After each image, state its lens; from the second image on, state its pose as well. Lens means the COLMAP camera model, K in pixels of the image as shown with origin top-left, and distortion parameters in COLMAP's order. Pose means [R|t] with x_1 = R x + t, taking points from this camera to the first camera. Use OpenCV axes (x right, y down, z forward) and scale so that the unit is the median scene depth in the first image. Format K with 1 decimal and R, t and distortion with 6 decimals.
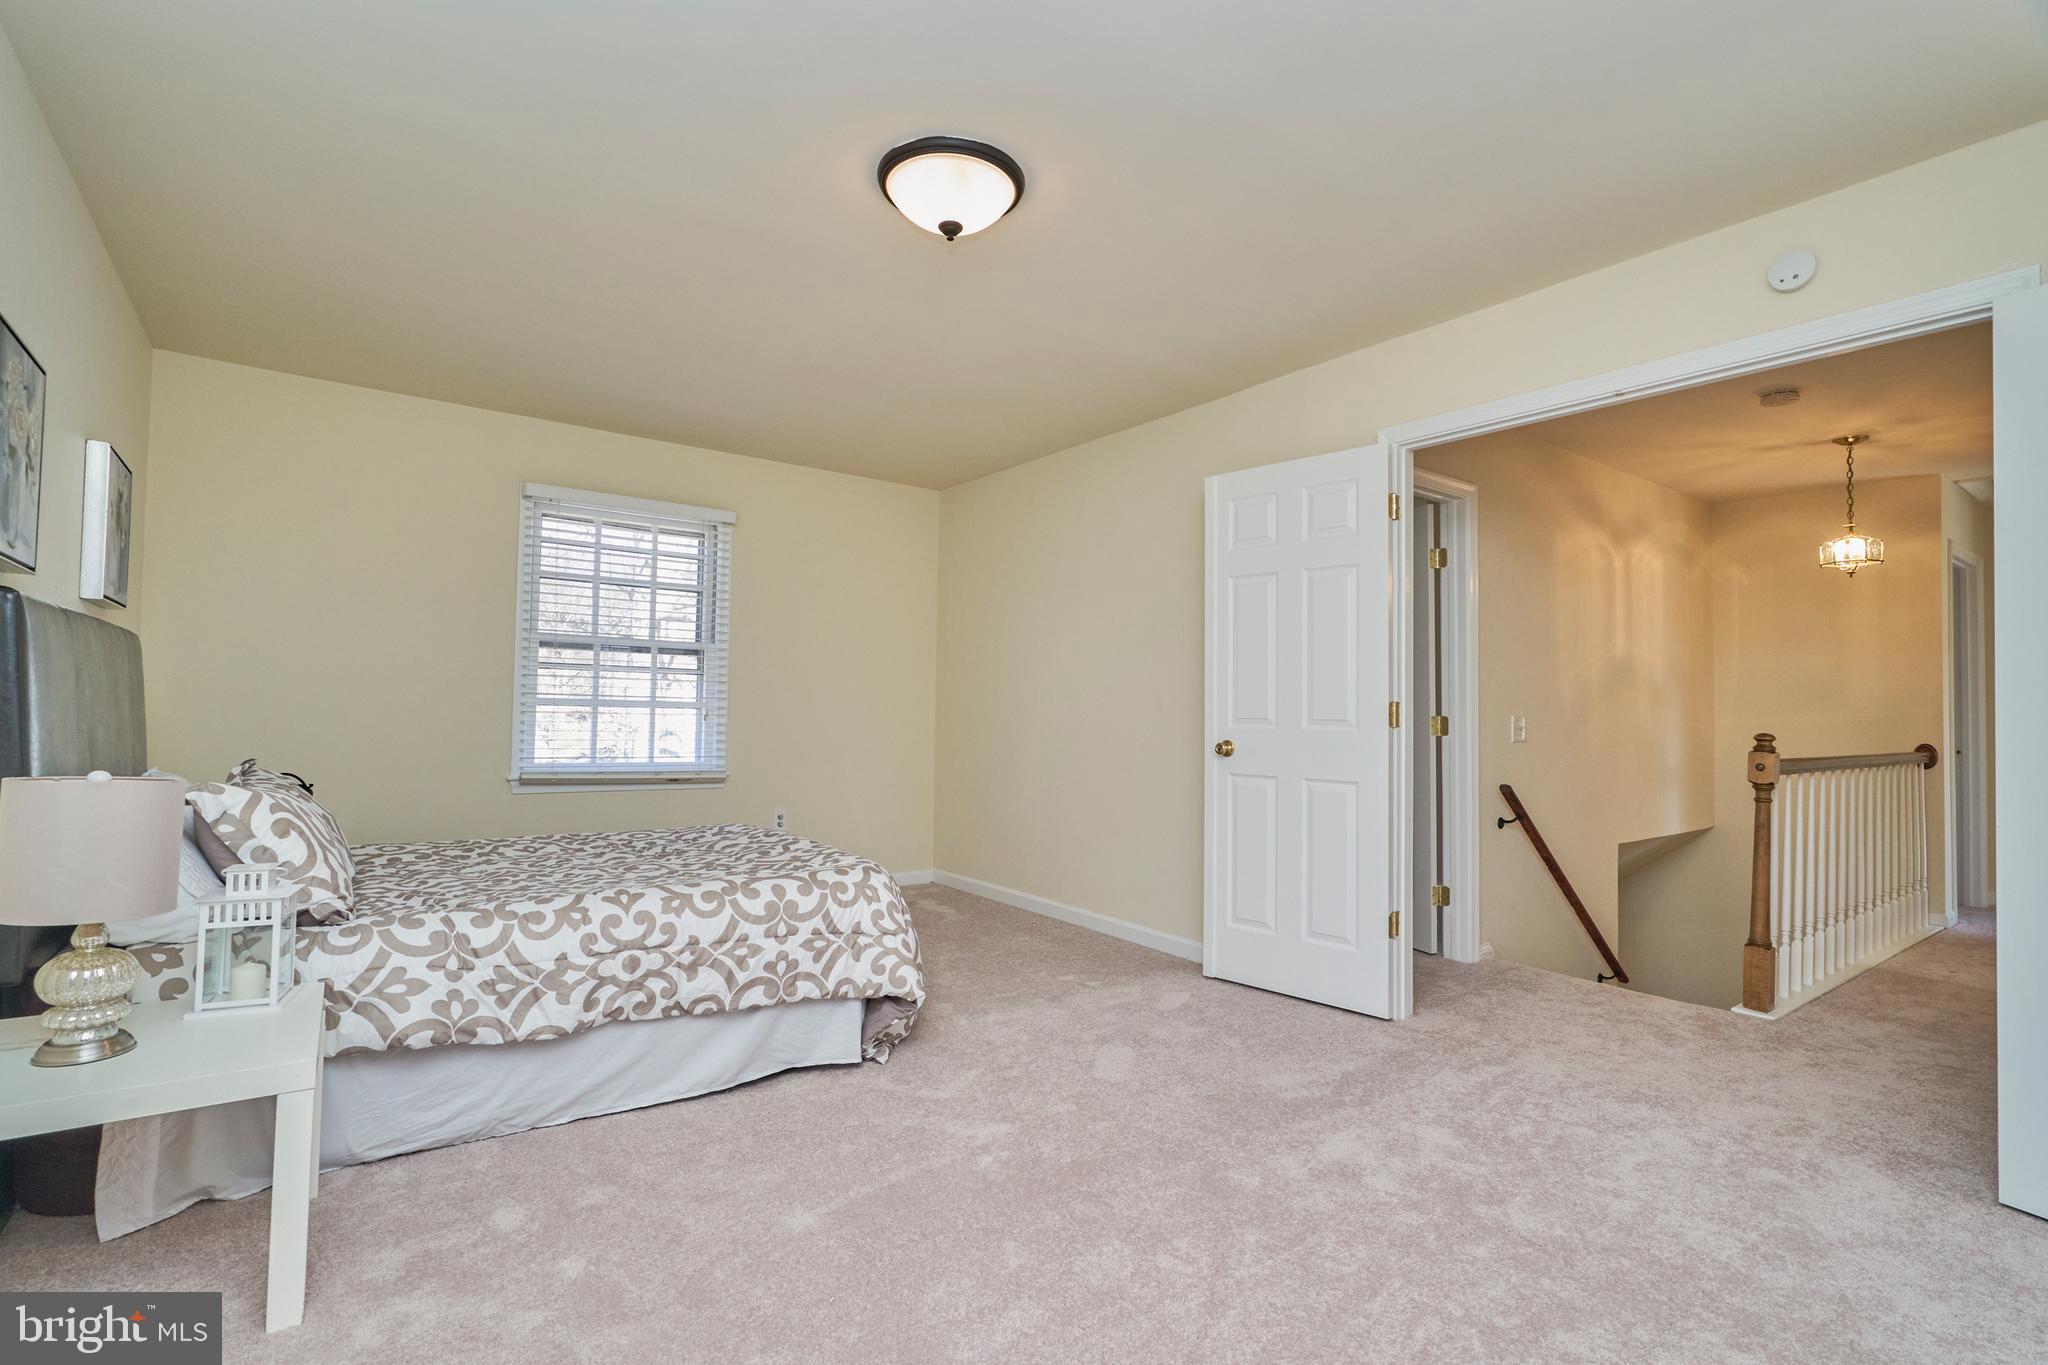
lens RADIAL K [[983.4, 0, 1026.9], [0, 983.4, 675.9], [0, 0, 1]] dist [0.029375, 0.000455]
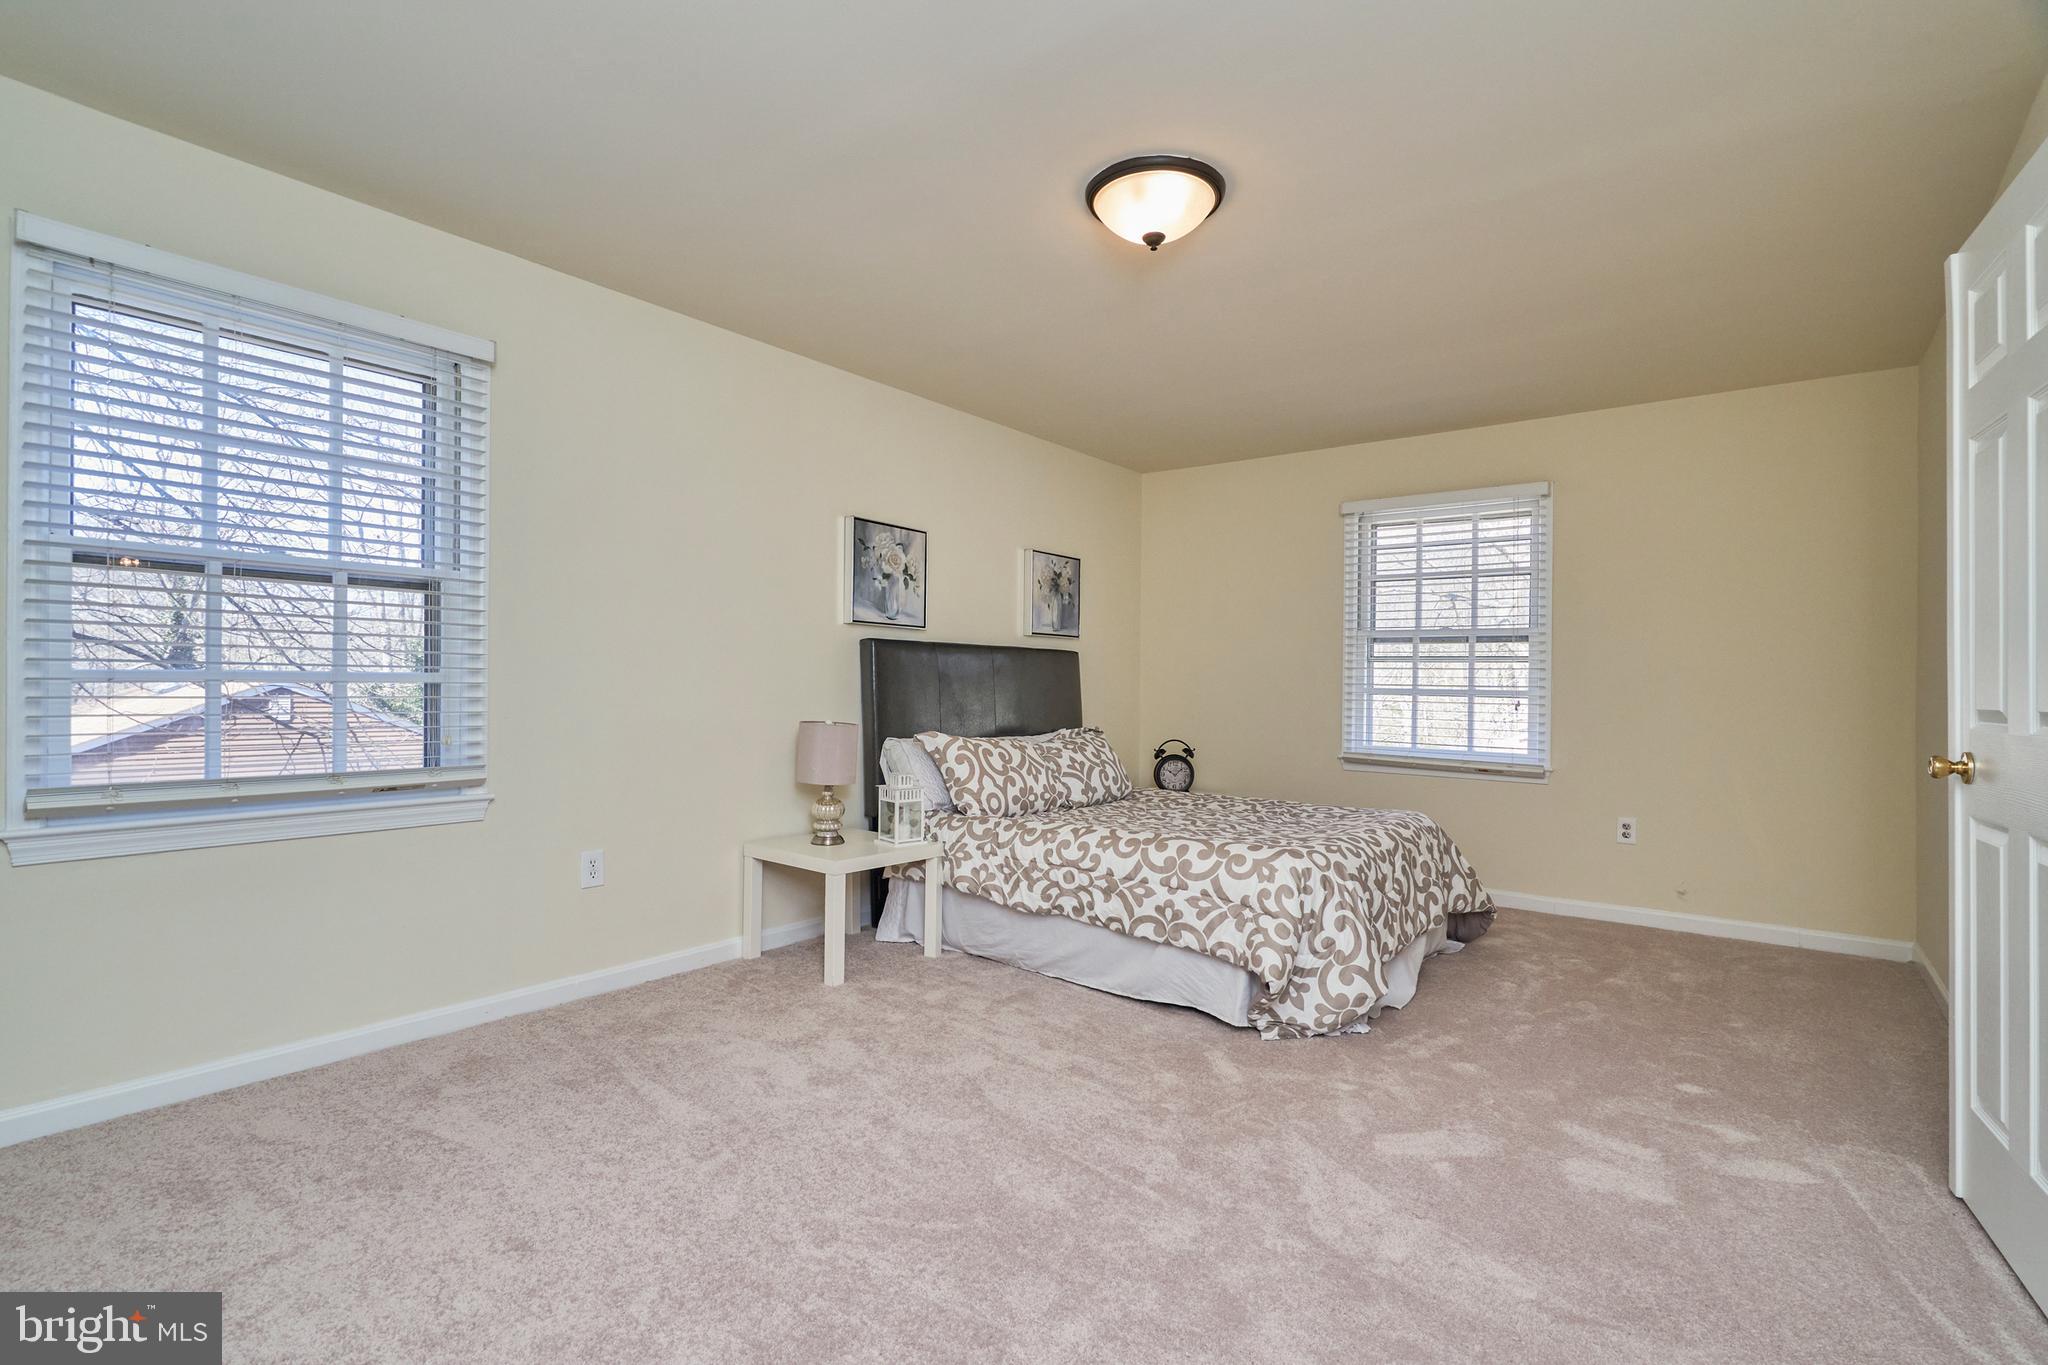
lens RADIAL K [[964.8, 0, 998.5], [0, 964.8, 693.7], [0, 0, 1]] dist [0.000219, 0.000369]
pose [[0.249024, -0.008779, -0.968458, 0.814814], [0.026594, 0.999644, -0.002223, 0.033333], [0.968132, -0.025202, 0.249169, 0.534149]]
